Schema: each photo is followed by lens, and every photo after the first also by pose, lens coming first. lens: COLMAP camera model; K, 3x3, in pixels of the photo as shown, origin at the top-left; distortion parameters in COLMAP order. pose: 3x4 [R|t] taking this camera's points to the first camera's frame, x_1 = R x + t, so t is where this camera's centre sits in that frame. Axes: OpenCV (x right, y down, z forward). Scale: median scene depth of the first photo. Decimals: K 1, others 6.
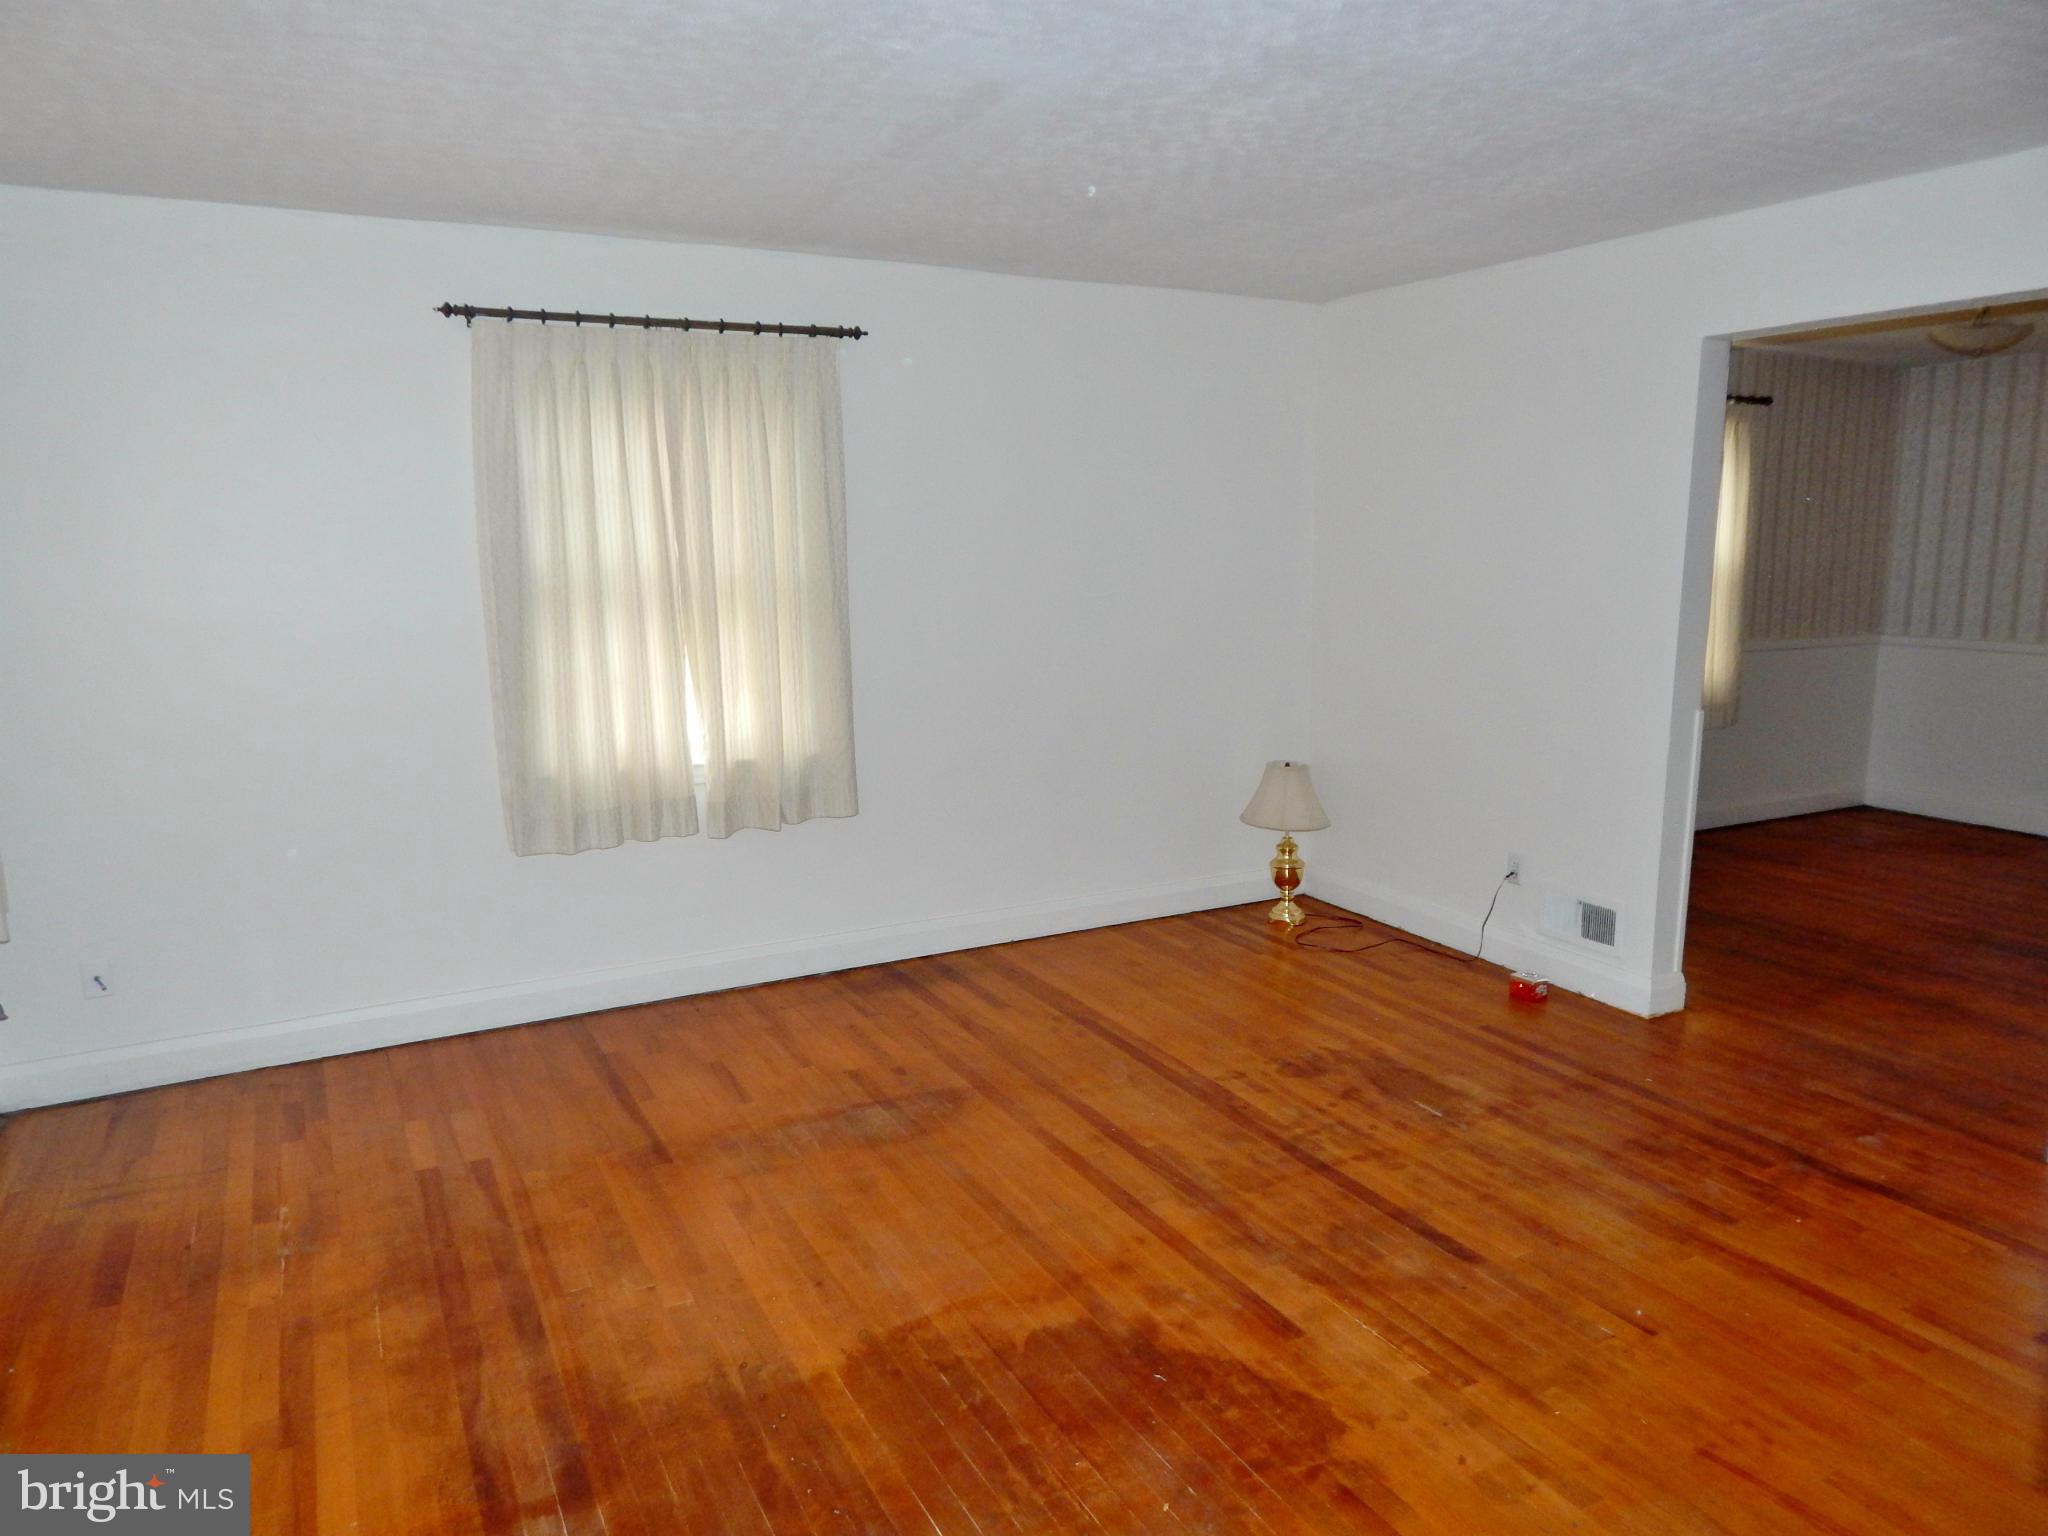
lens RADIAL K [[1369.6, 0, 1024.0], [0, 1369.6, 768.0], [0, 0, 1]] dist [-0.005441, -0.001045]
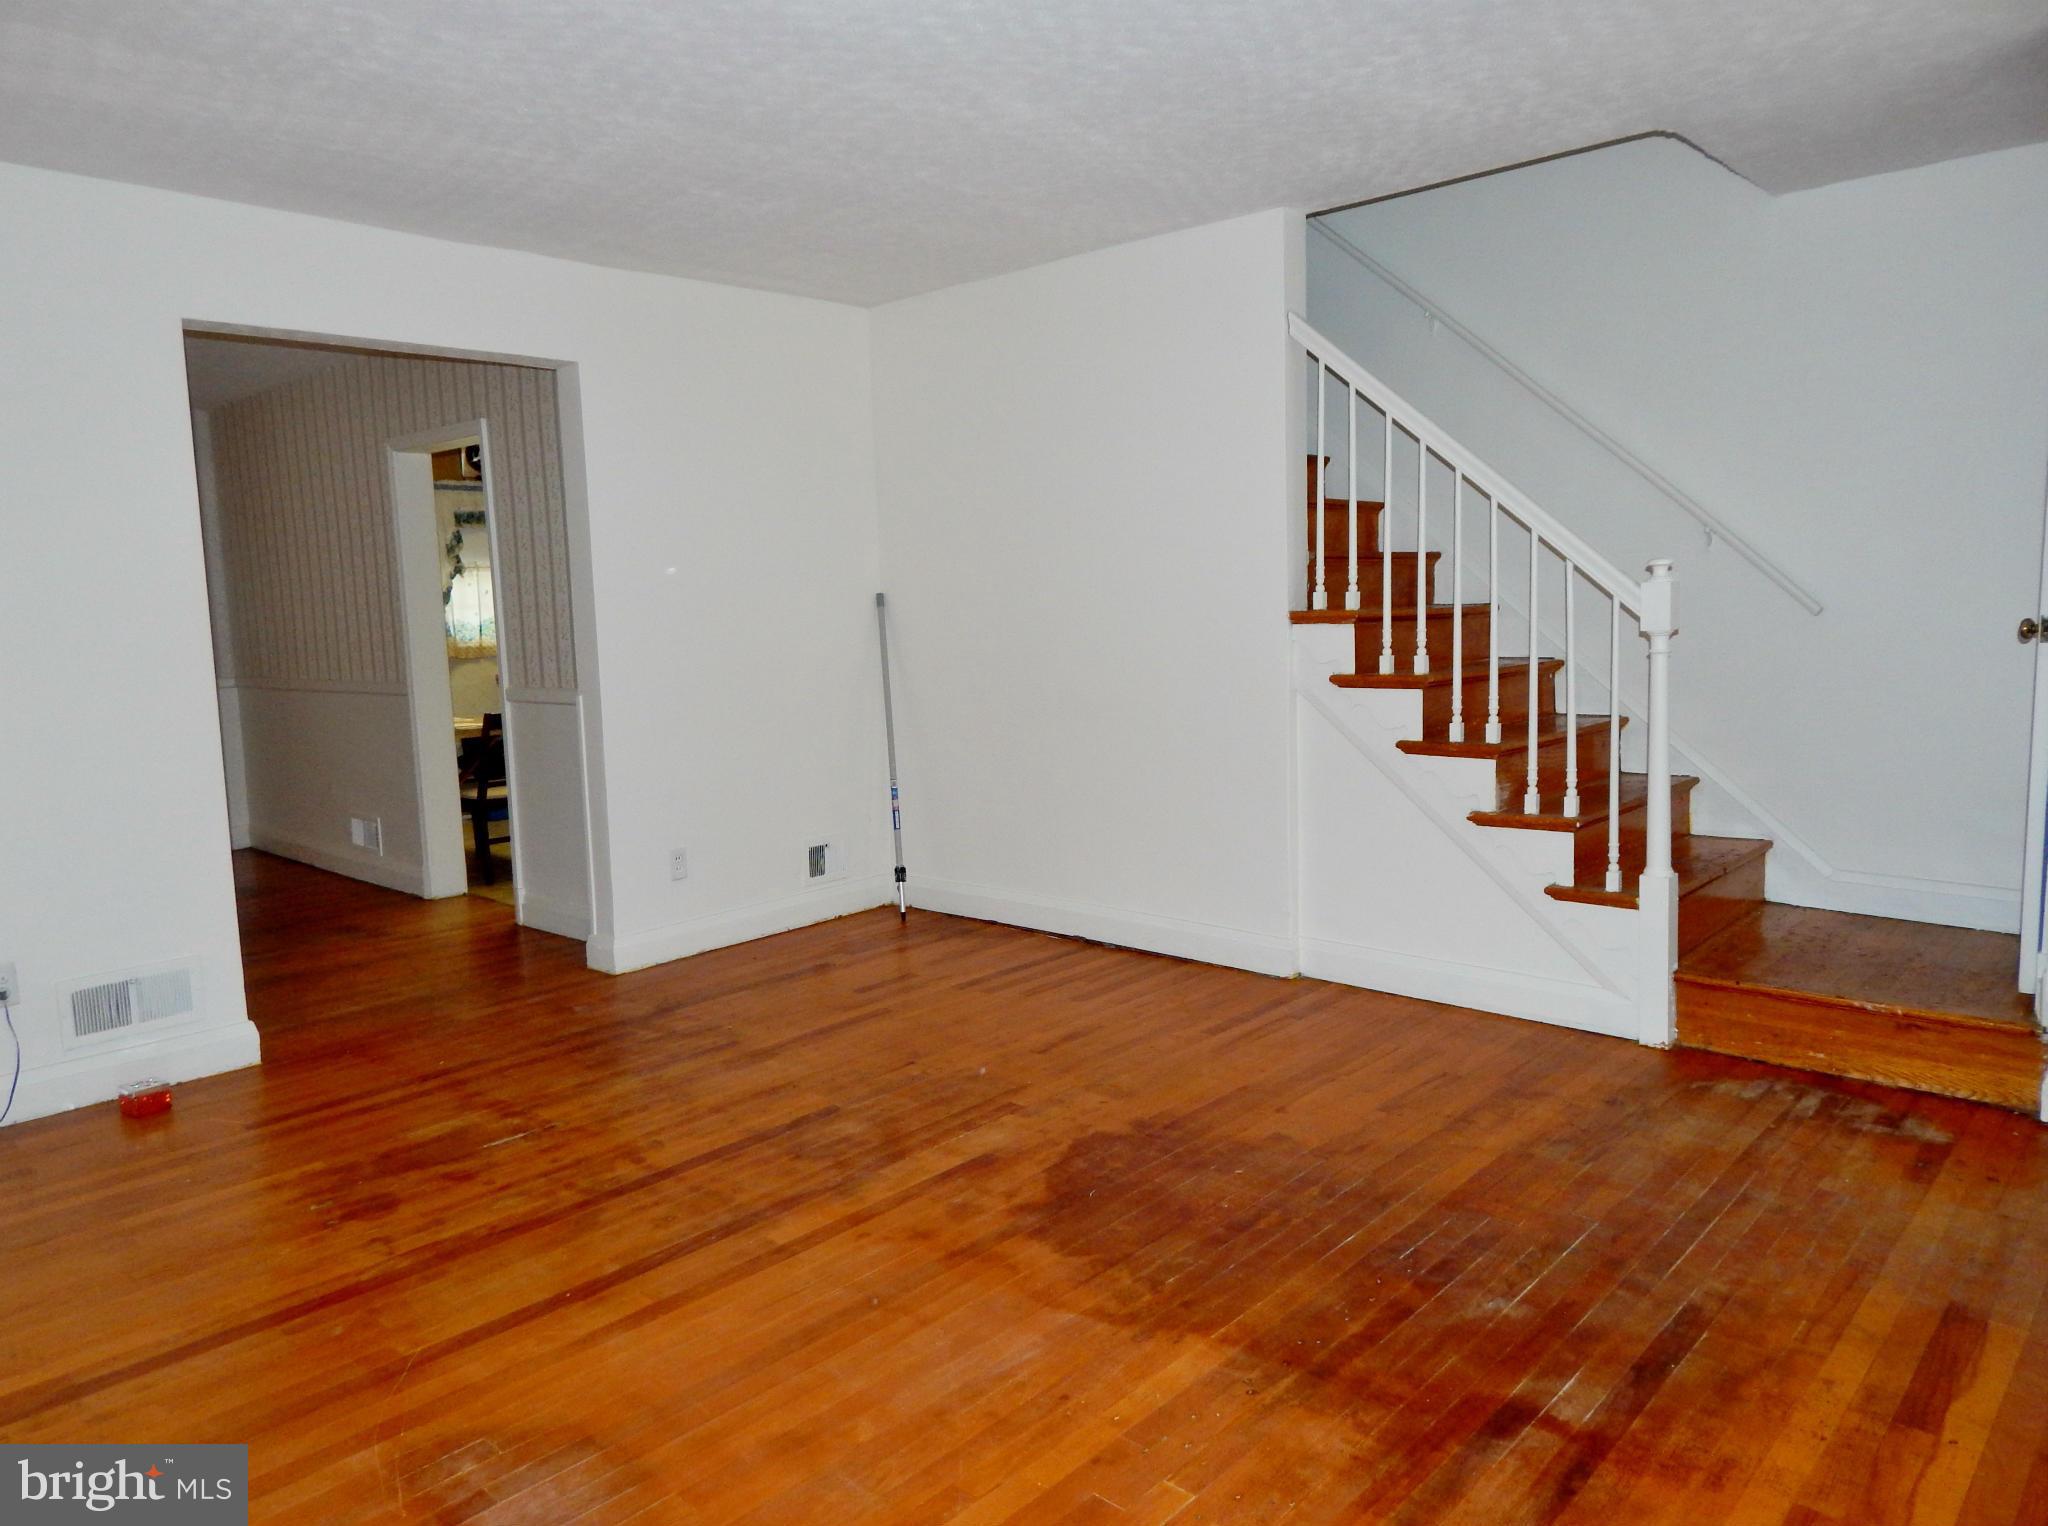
lens RADIAL K [[1369.6, 0, 1024.0], [0, 1369.6, 763.0], [0, 0, 1]] dist [-0.005441, -0.001045]
pose [[-0.331814, -0.103488, 0.937651, -0.703476], [0.190411, 0.966158, 0.174017, -0.091070], [-0.923928, 0.236280, -0.300879, 0.993088]]
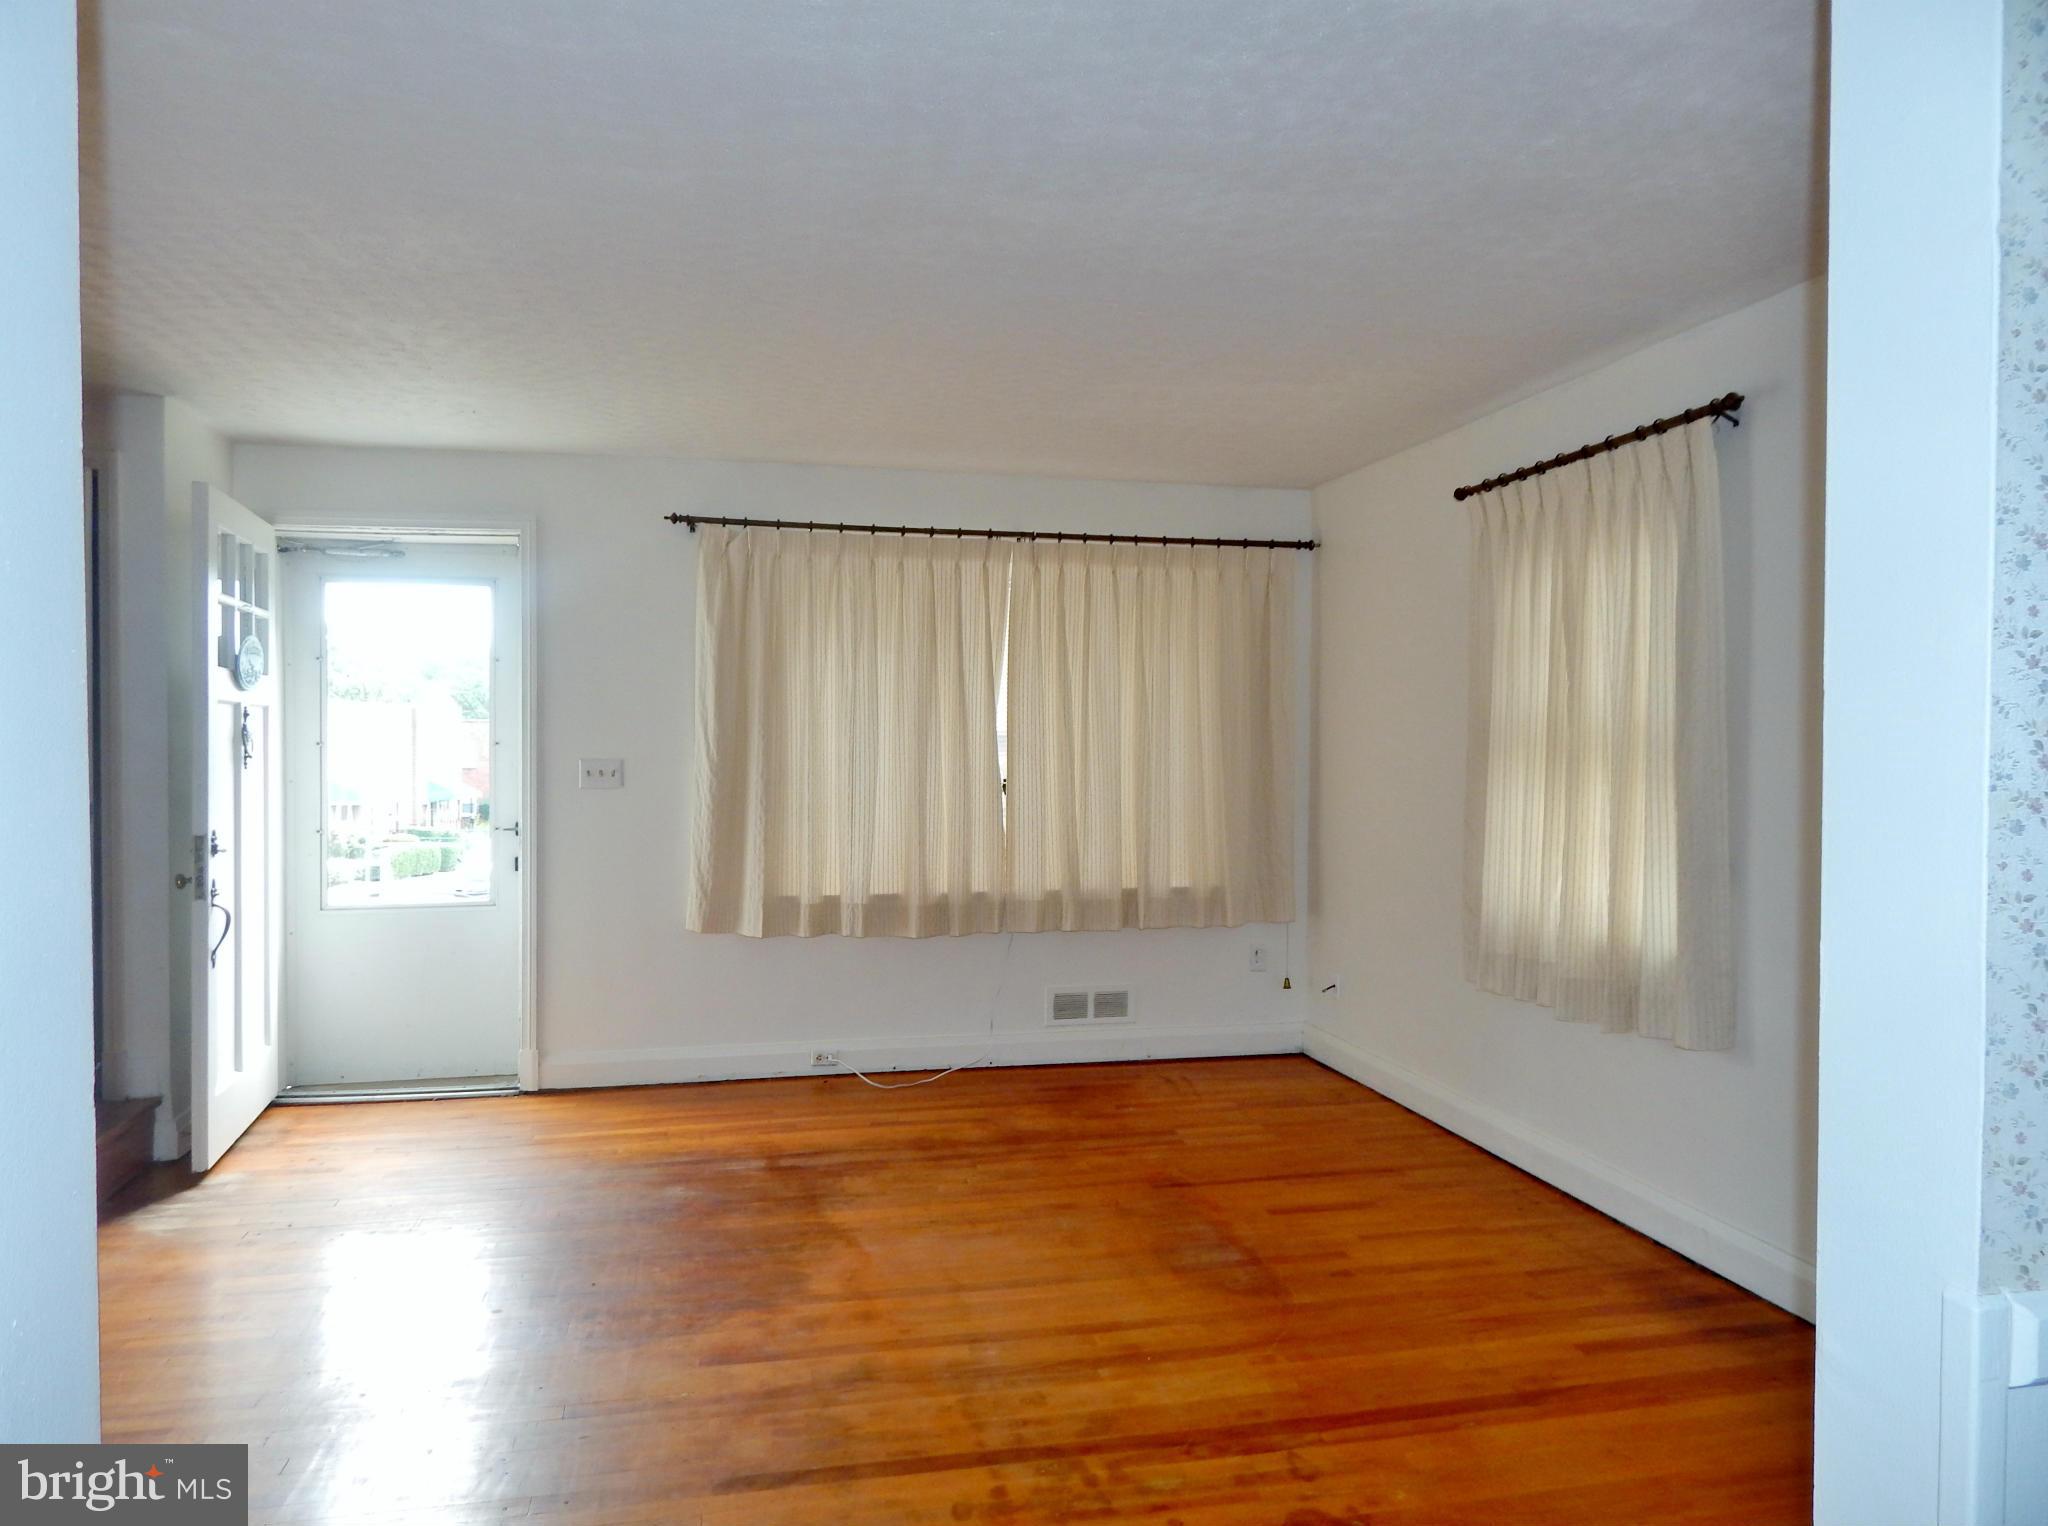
lens RADIAL K [[1369.6, 0, 1024.0], [0, 1369.6, 763.0], [0, 0, 1]] dist [-0.005441, -0.001045]
pose [[-0.272592, 0.023182, -0.961850, 0.952787], [-0.167717, 0.983259, 0.071230, -0.155045], [0.947399, 0.180735, -0.264140, 1.157952]]
